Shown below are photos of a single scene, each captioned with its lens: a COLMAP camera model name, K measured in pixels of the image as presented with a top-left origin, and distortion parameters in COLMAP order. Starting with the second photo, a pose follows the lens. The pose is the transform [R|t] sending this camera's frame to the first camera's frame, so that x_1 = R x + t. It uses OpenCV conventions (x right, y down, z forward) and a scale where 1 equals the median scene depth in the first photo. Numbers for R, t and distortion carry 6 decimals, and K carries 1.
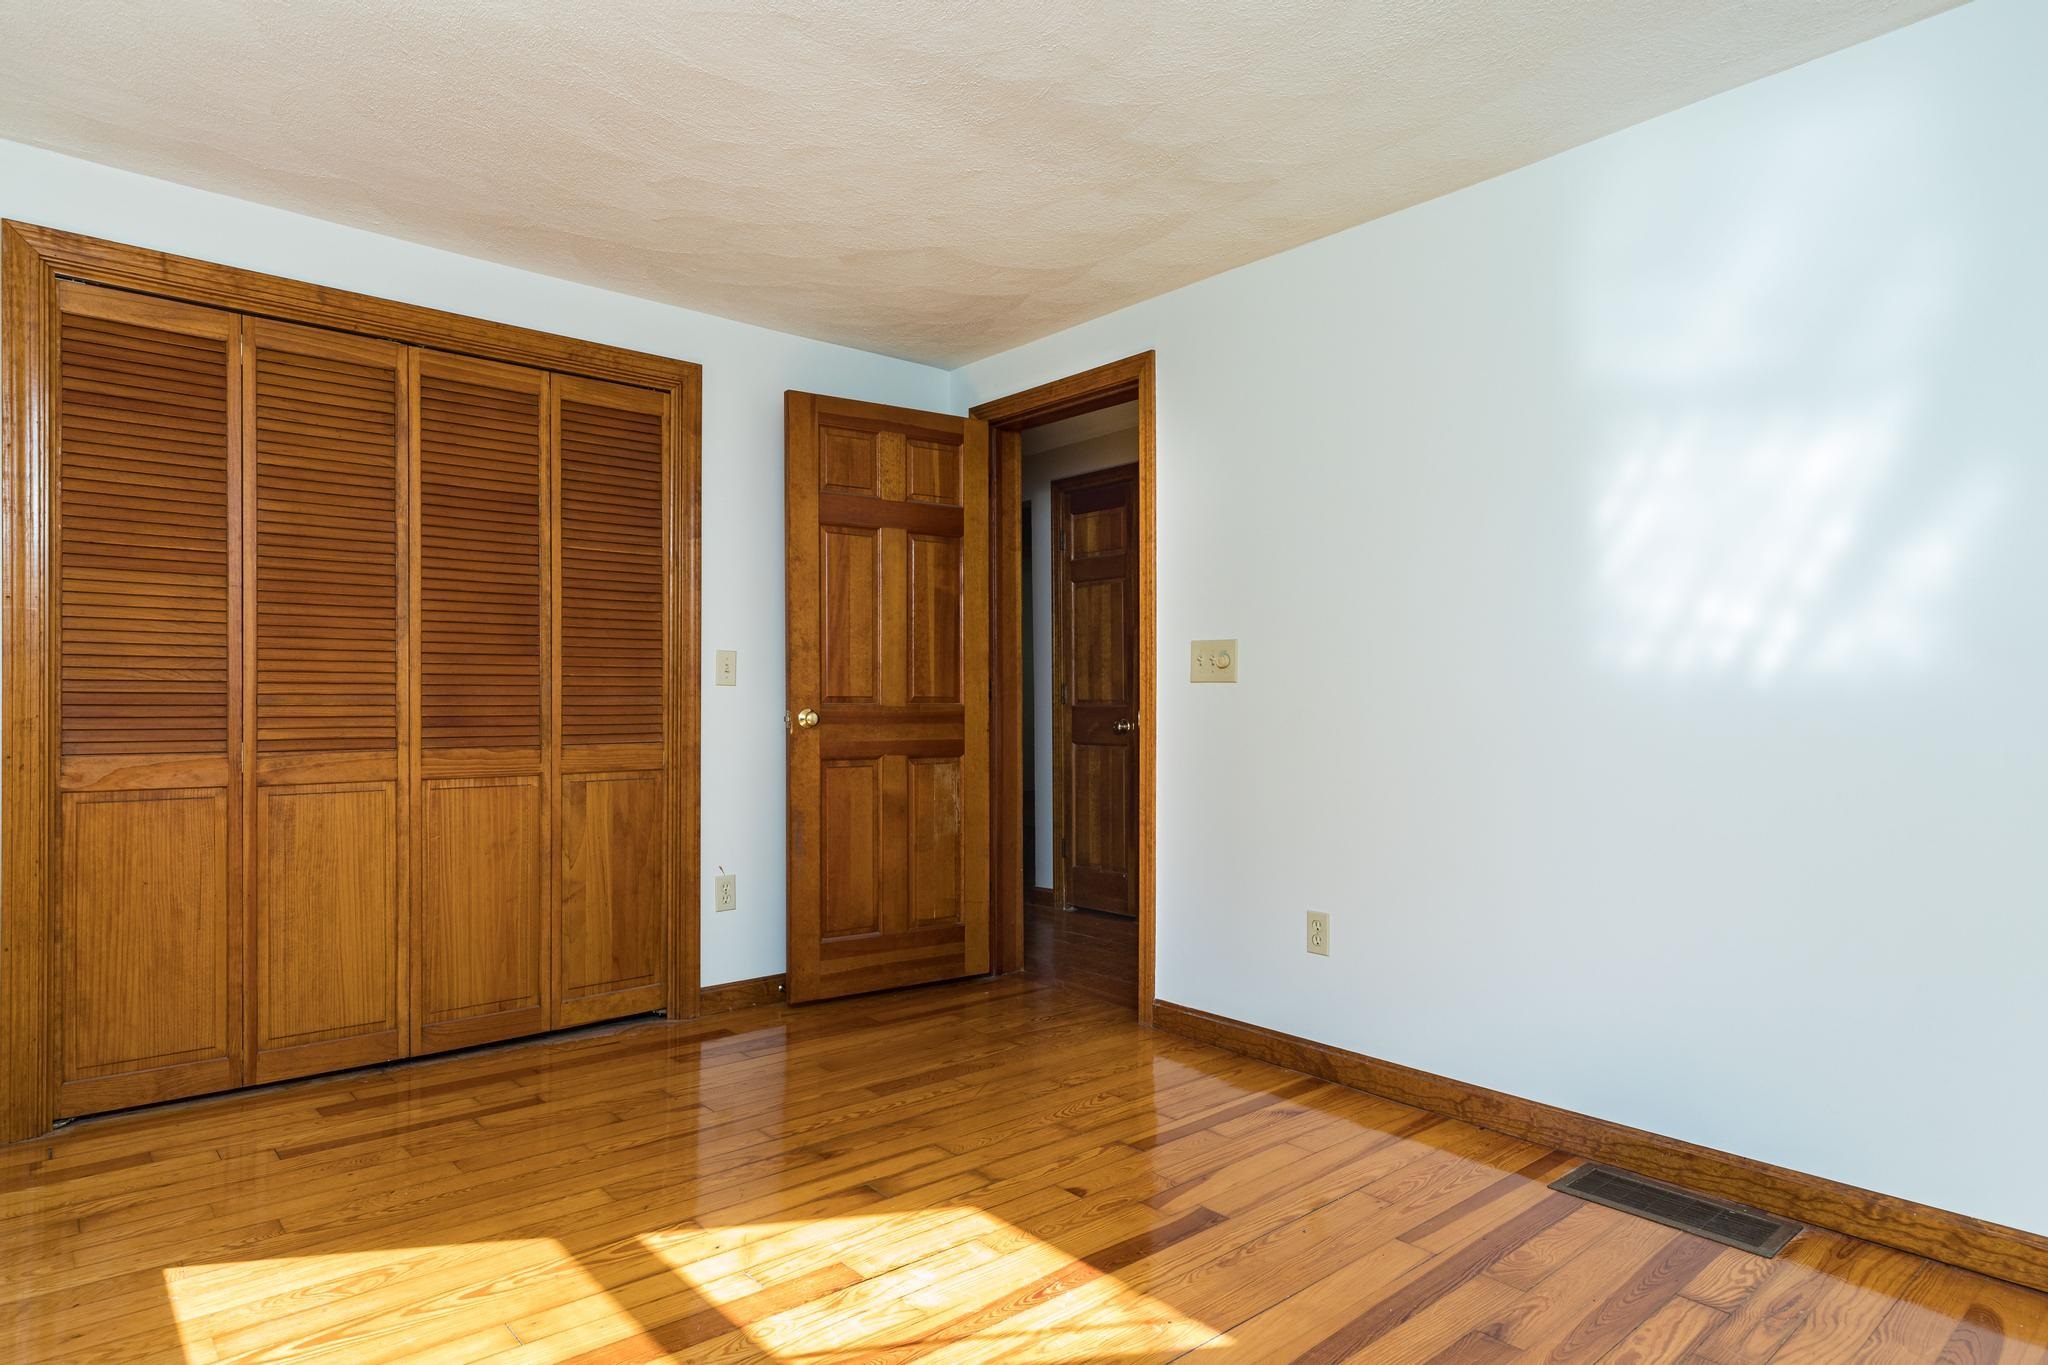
lens RADIAL K [[1106.1, 0, 1018.6], [0, 1106.1, 713.0], [0, 0, 1]] dist [0.000659, 0.000091]
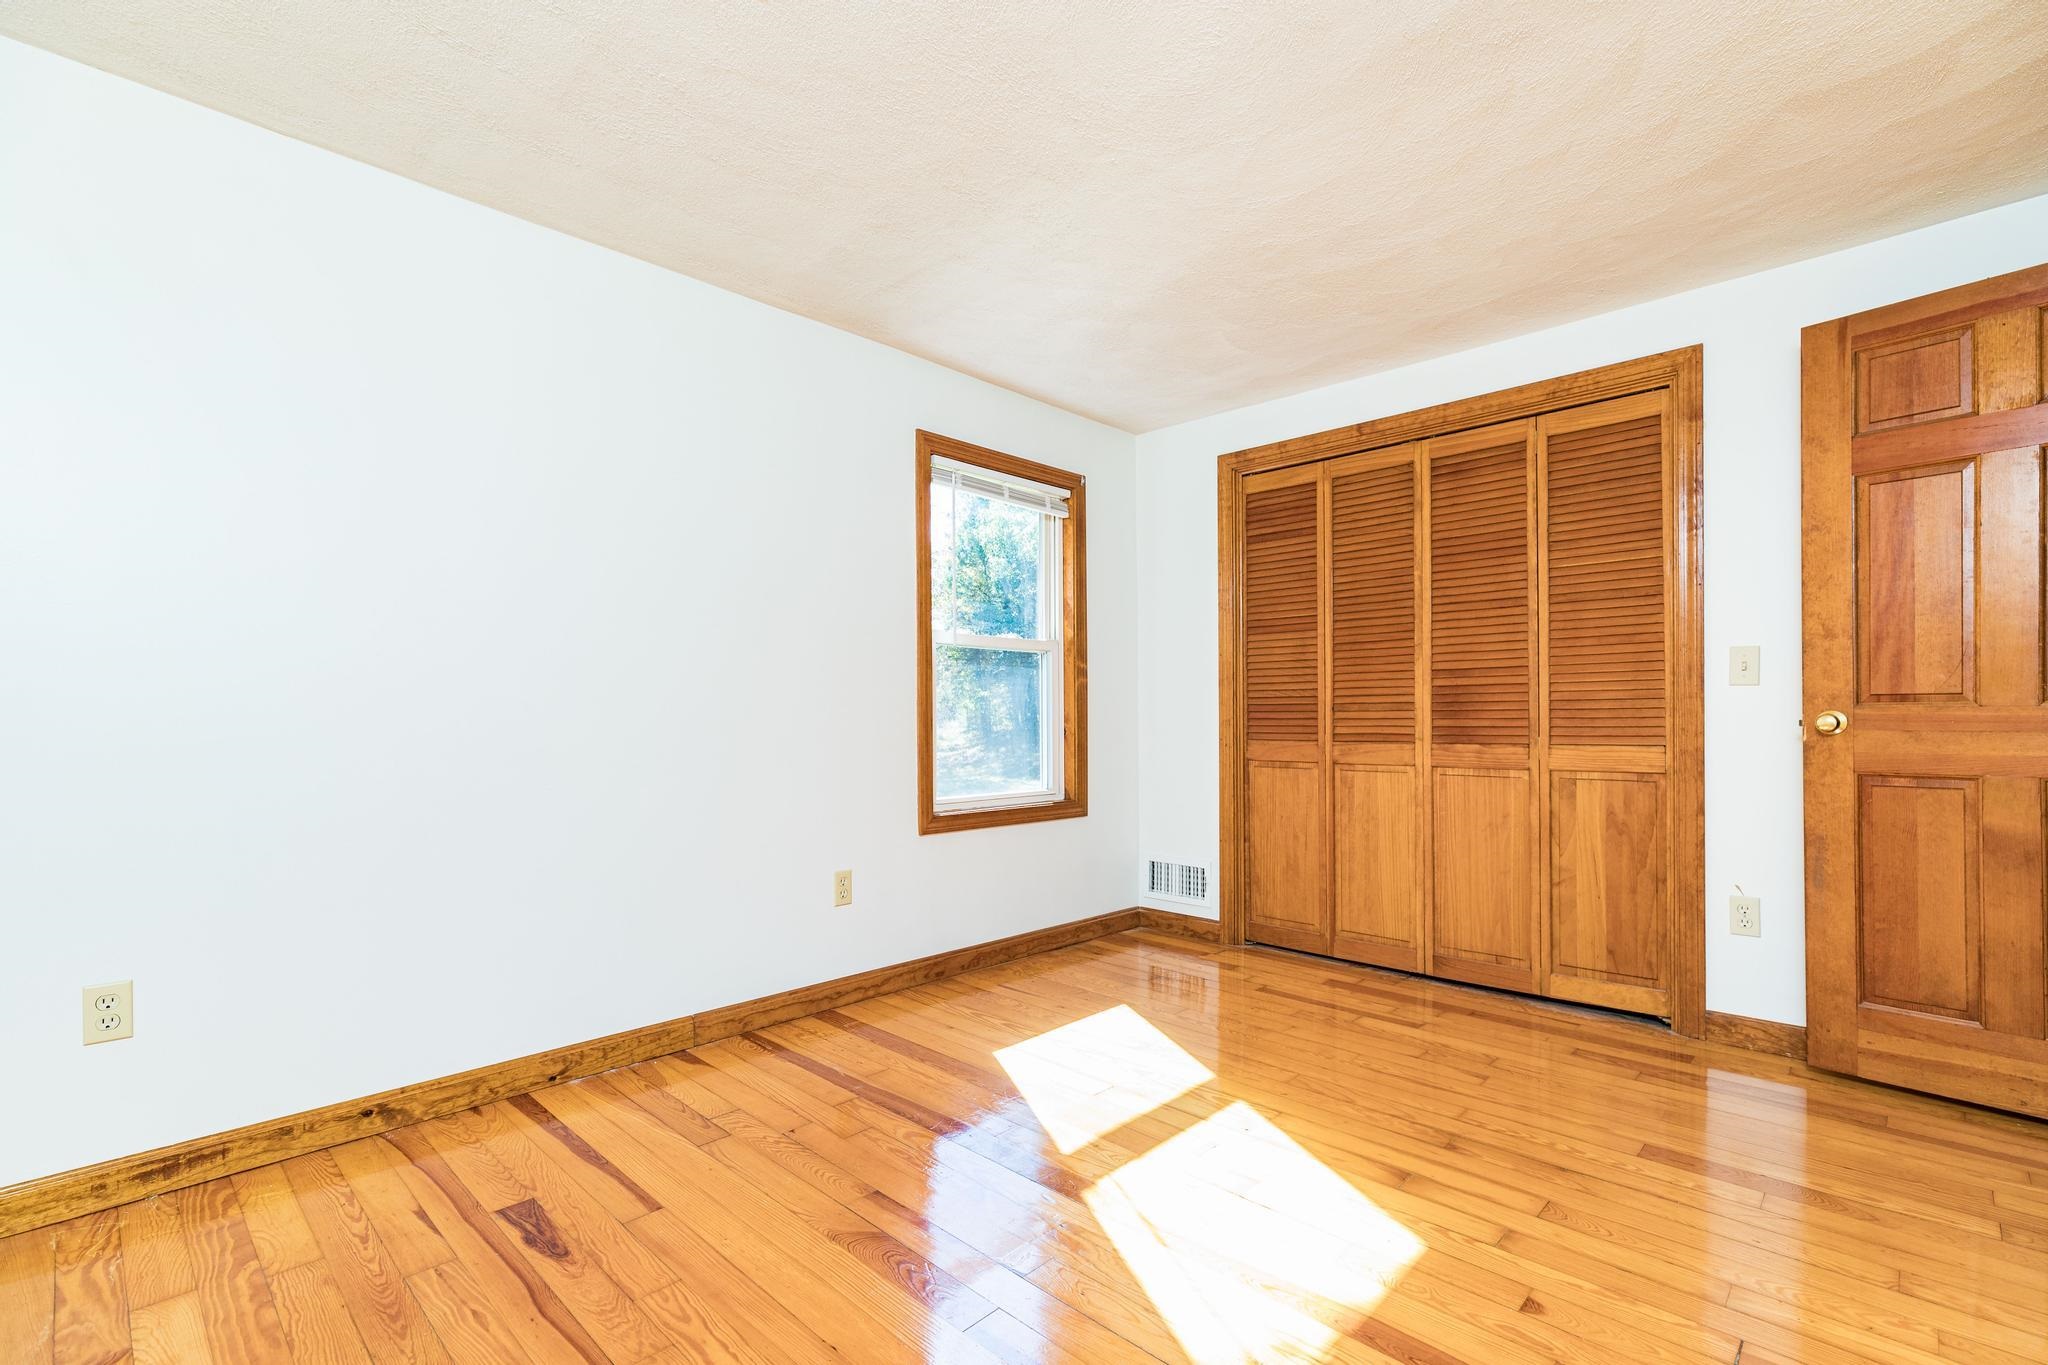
lens RADIAL K [[907.2, 0, 1015.8], [0, 907.2, 717.9], [0, 0, 1]] dist [0.002500, 0.000194]
pose [[0.103940, 0.002390, -0.994581, 0.457933], [0.001661, 0.999995, 0.002576, -0.001277], [0.994582, -0.001919, 0.103935, 0.375981]]
